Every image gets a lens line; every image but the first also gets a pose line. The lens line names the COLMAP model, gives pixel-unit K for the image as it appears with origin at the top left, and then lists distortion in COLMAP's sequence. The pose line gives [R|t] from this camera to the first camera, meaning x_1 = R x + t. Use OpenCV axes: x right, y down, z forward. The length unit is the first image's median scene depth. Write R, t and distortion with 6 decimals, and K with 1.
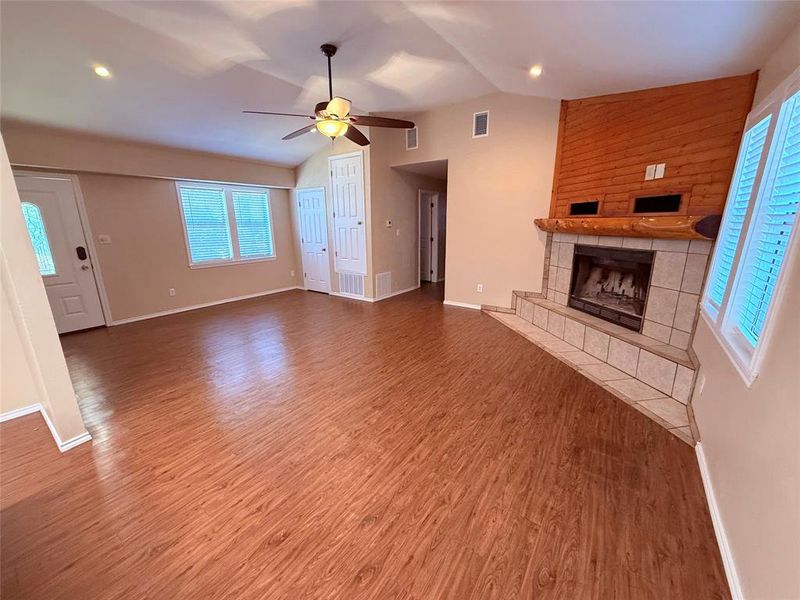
lens RADIAL K [[317.0, 0, 397.5], [0, 317.0, 300.5], [0, 0, 1]] dist [-0.002152, -0.000015]
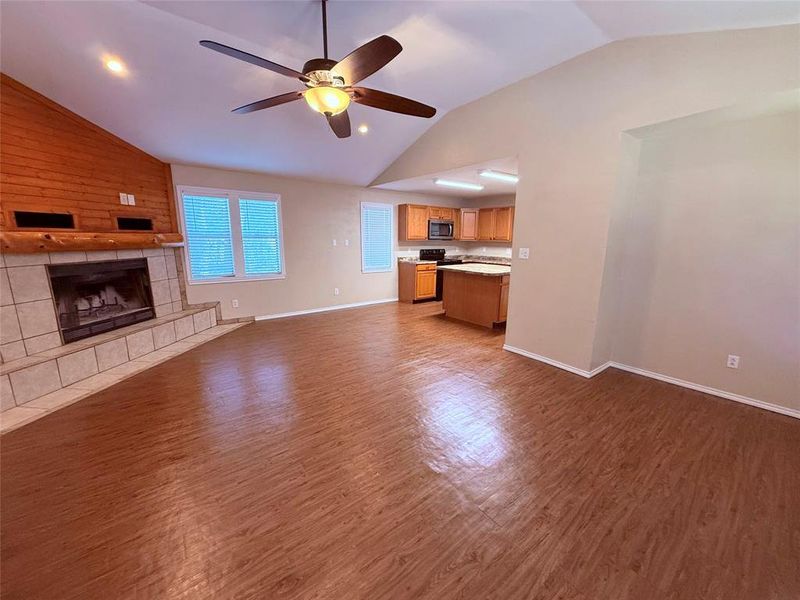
lens RADIAL K [[317.0, 0, 397.5], [0, 317.0, 300.5], [0, 0, 1]] dist [-0.002152, -0.000015]
pose [[-0.958085, -0.049045, 0.282256, -0.496896], [0.075280, 0.907515, 0.413218, -0.366388], [-0.276418, 0.417146, -0.865784, 1.516413]]
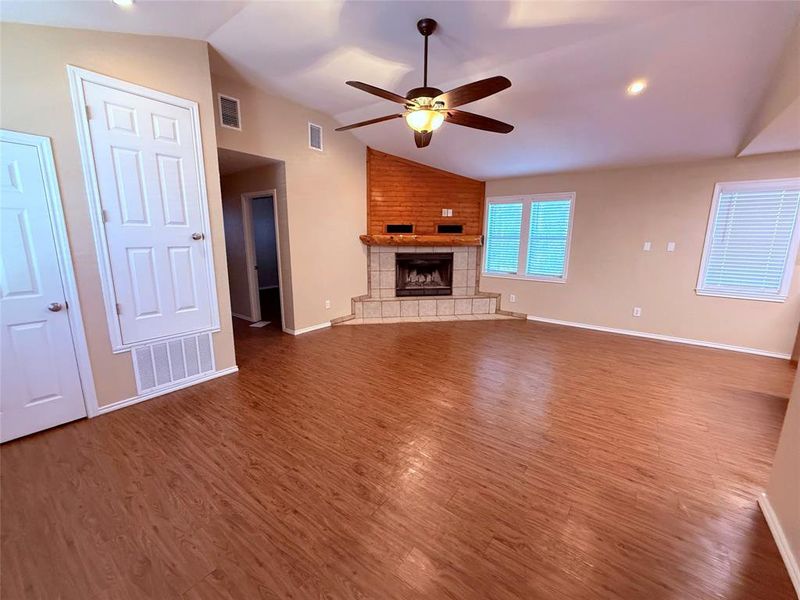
lens RADIAL K [[325.6, 0, 400.0], [0, 325.6, 300.0], [0, 0, 1]] dist [-0.000177, 0.000047]
pose [[0.020743, -0.179984, 0.983451, -0.964825], [0.235996, 0.956747, 0.170119, -0.227937], [-0.971532, 0.228562, 0.062321, 0.969202]]
